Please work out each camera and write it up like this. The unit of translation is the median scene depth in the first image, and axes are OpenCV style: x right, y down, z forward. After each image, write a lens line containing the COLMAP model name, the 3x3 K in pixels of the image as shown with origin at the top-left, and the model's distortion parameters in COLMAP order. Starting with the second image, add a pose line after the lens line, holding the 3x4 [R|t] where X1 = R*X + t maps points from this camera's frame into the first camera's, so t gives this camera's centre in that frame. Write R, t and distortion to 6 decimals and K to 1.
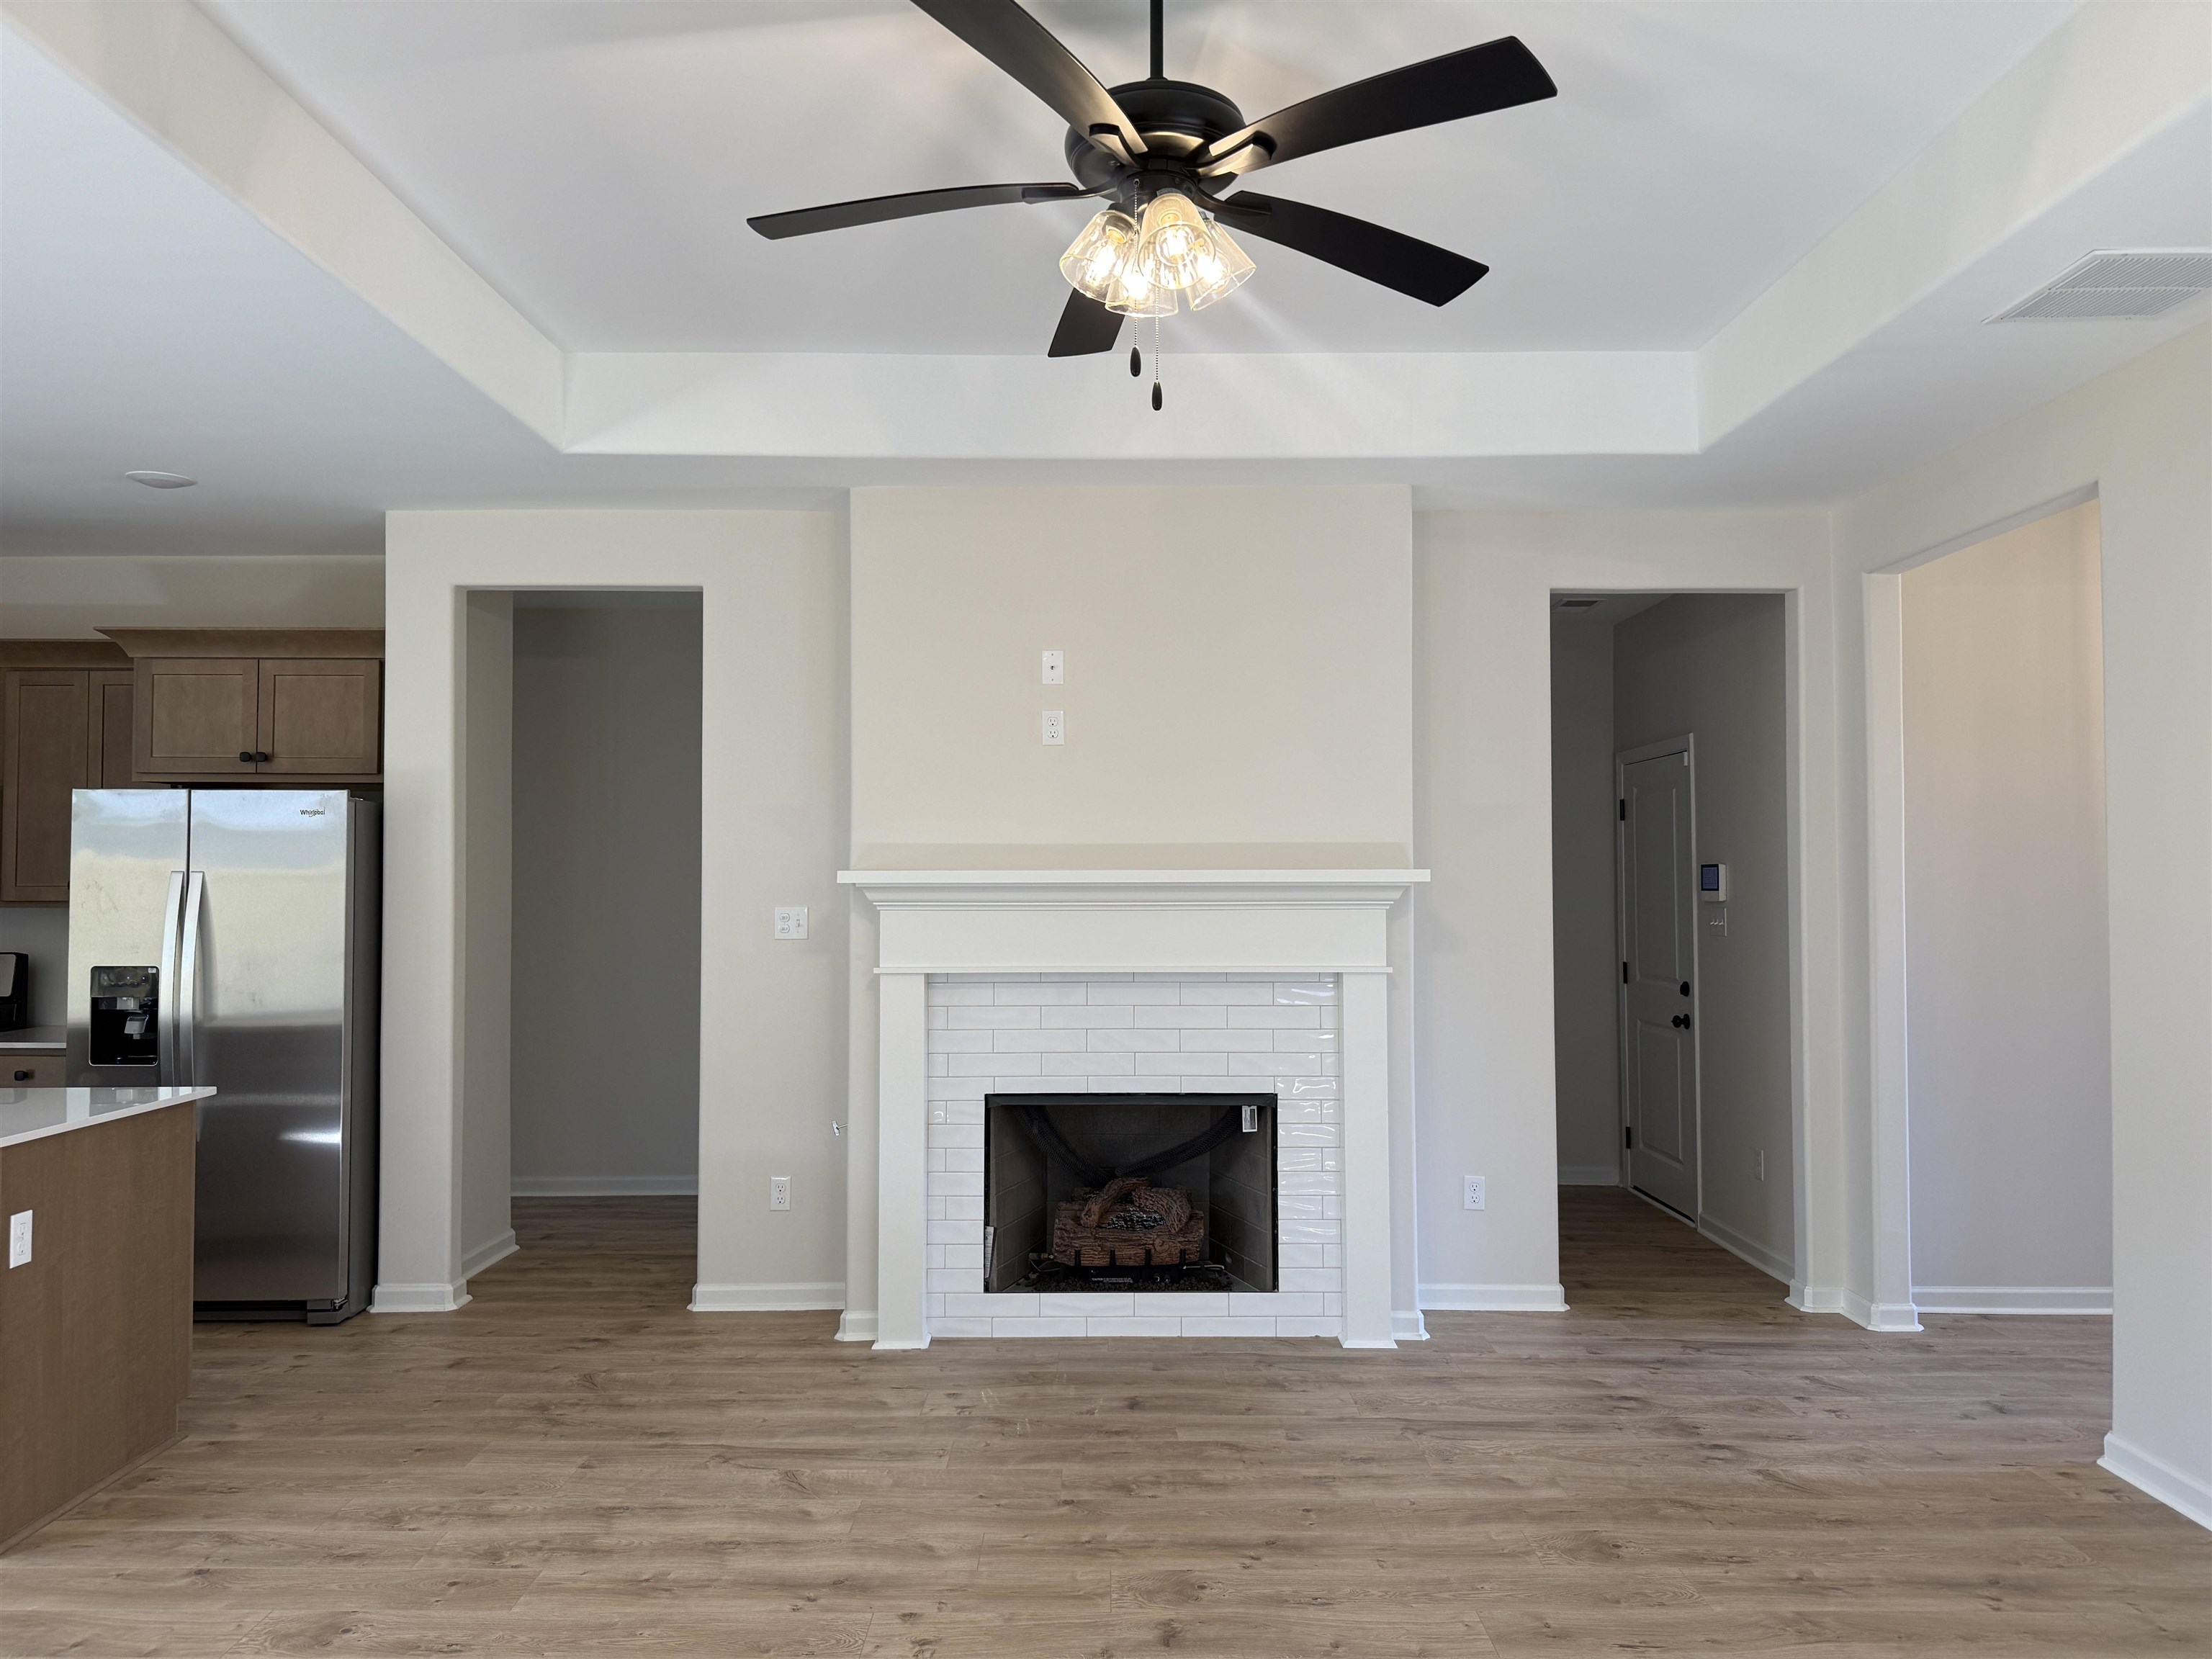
lens RADIAL K [[1574.3, 0, 1103.6], [0, 1574.3, 822.5], [0, 0, 1]] dist [0.093622, -0.147055]
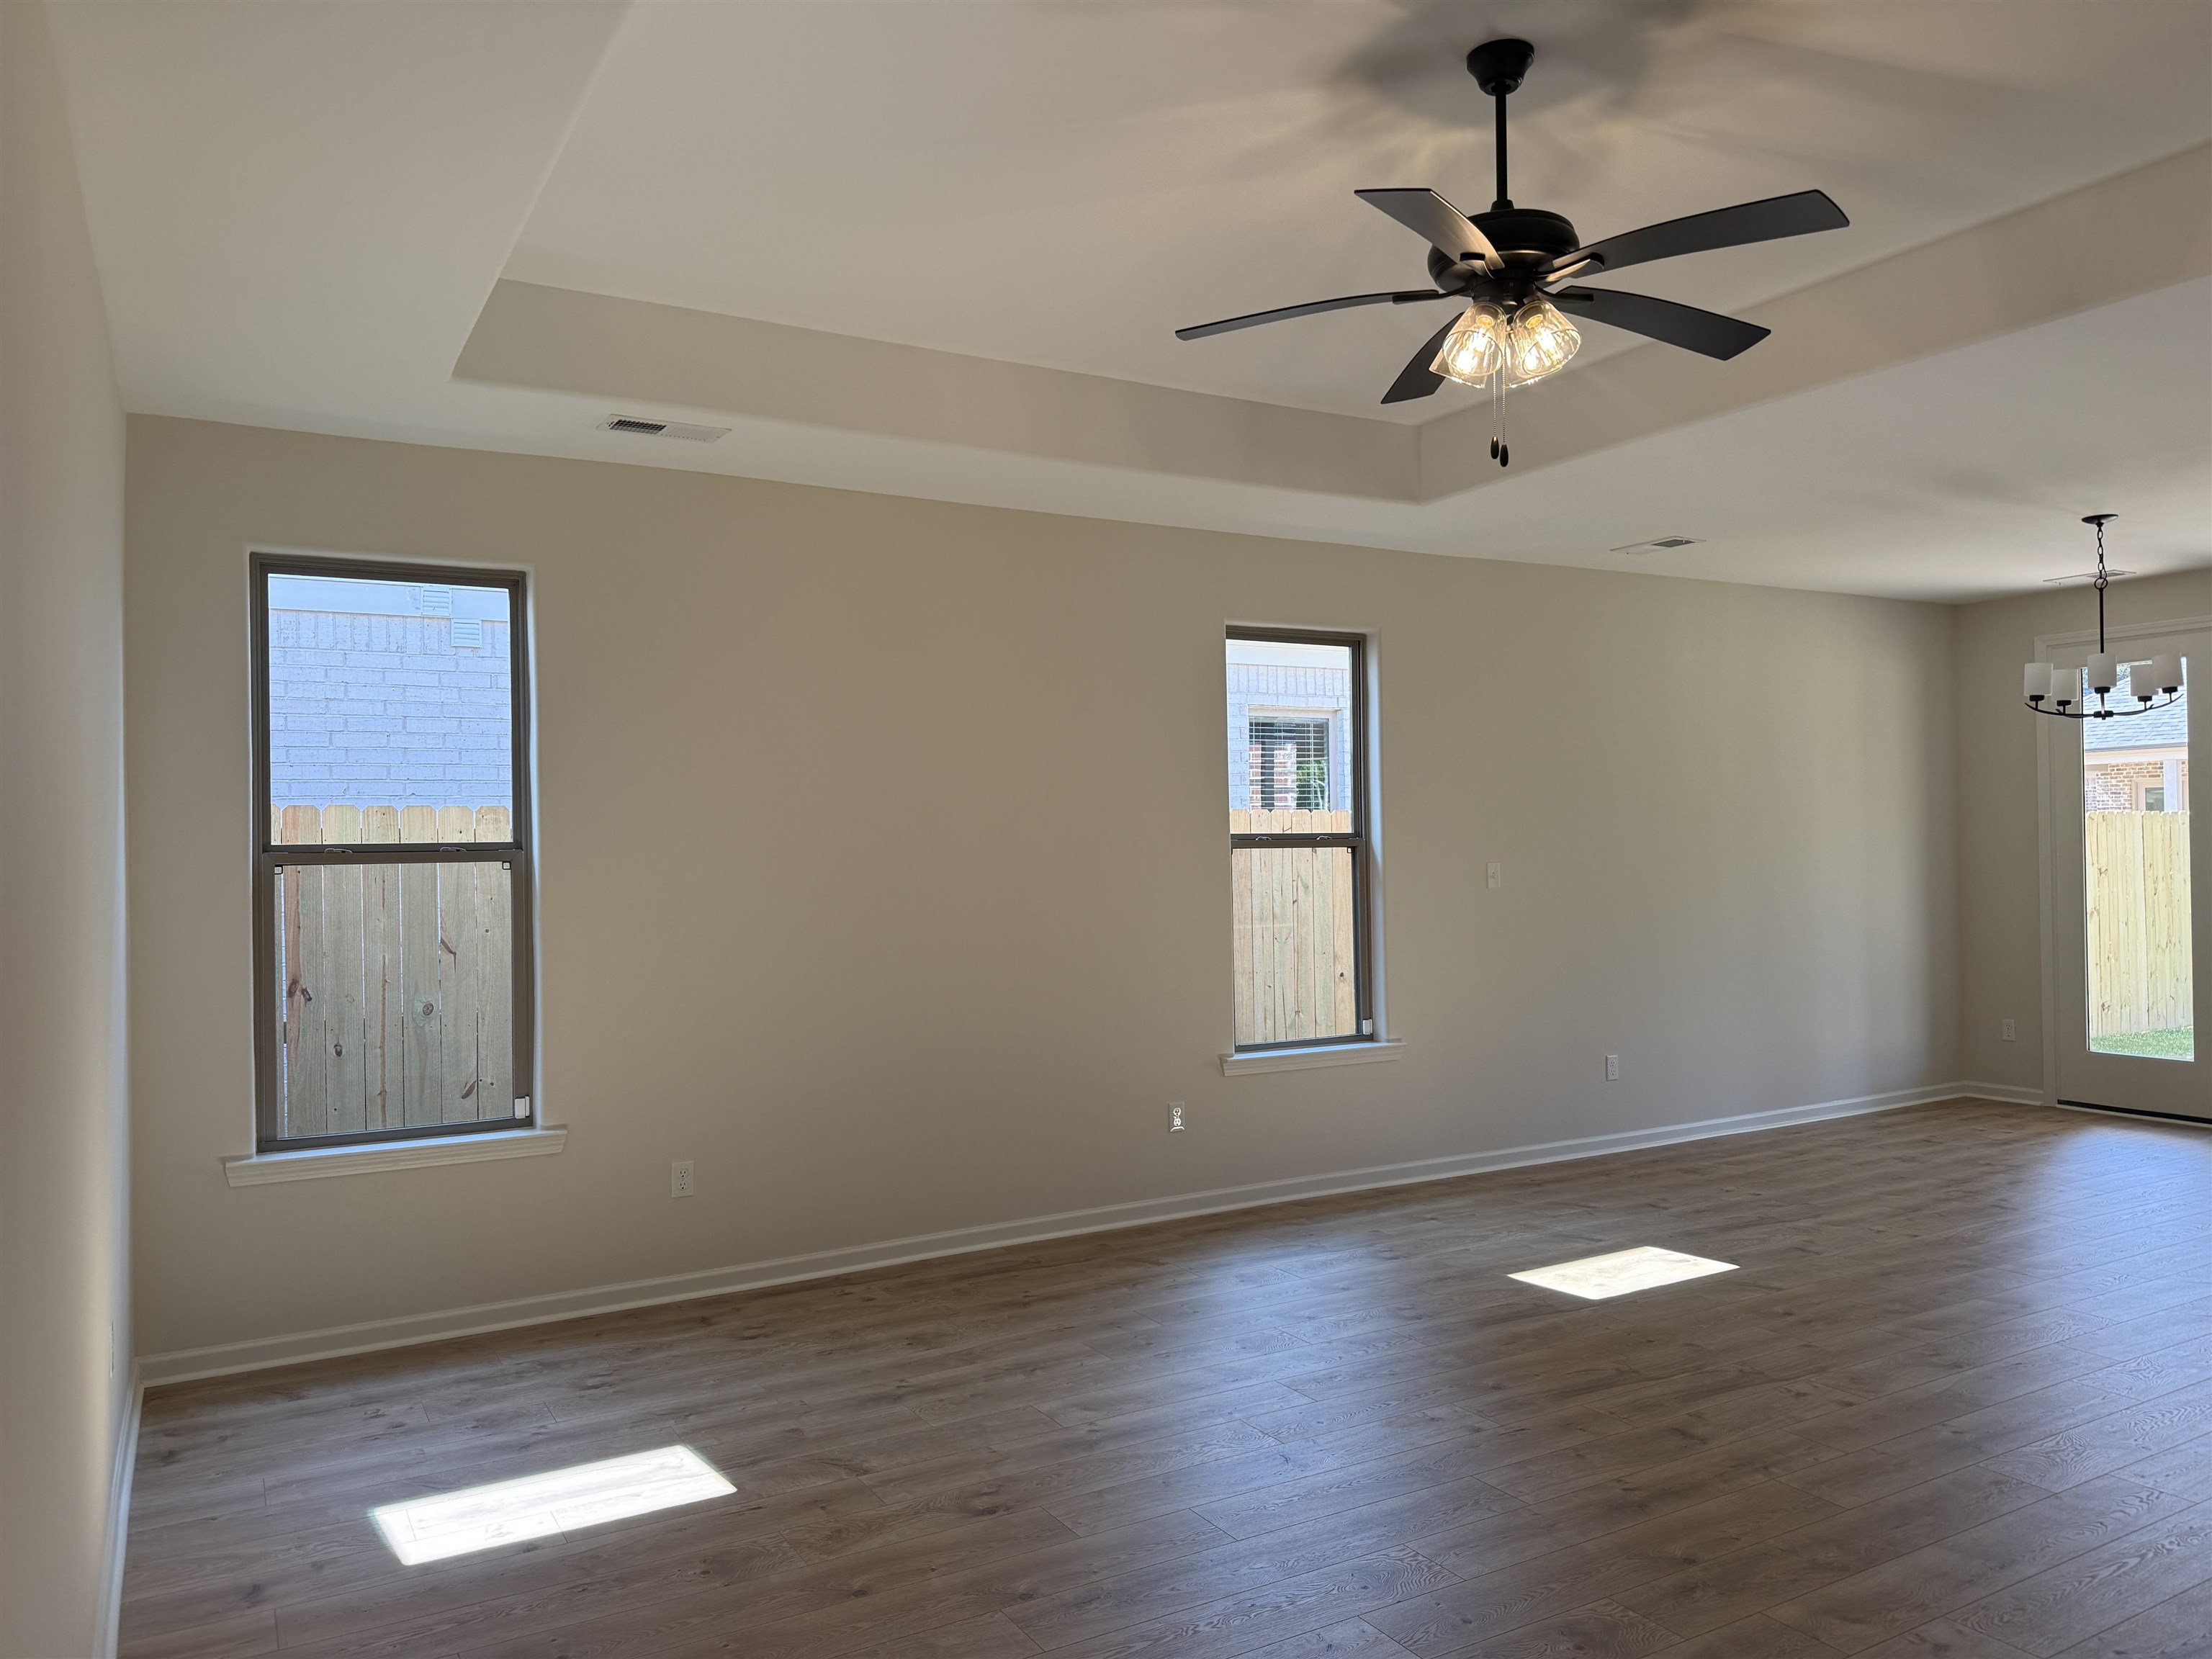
lens RADIAL K [[1574.3, 0, 1103.6], [0, 1574.3, 822.5], [0, 0, 1]] dist [0.093622, -0.147055]
pose [[-0.865307, 0.011028, -0.501121, 0.550896], [0.033832, 0.998763, -0.036441, 0.033300], [0.500099, -0.048487, -0.864610, 1.114759]]
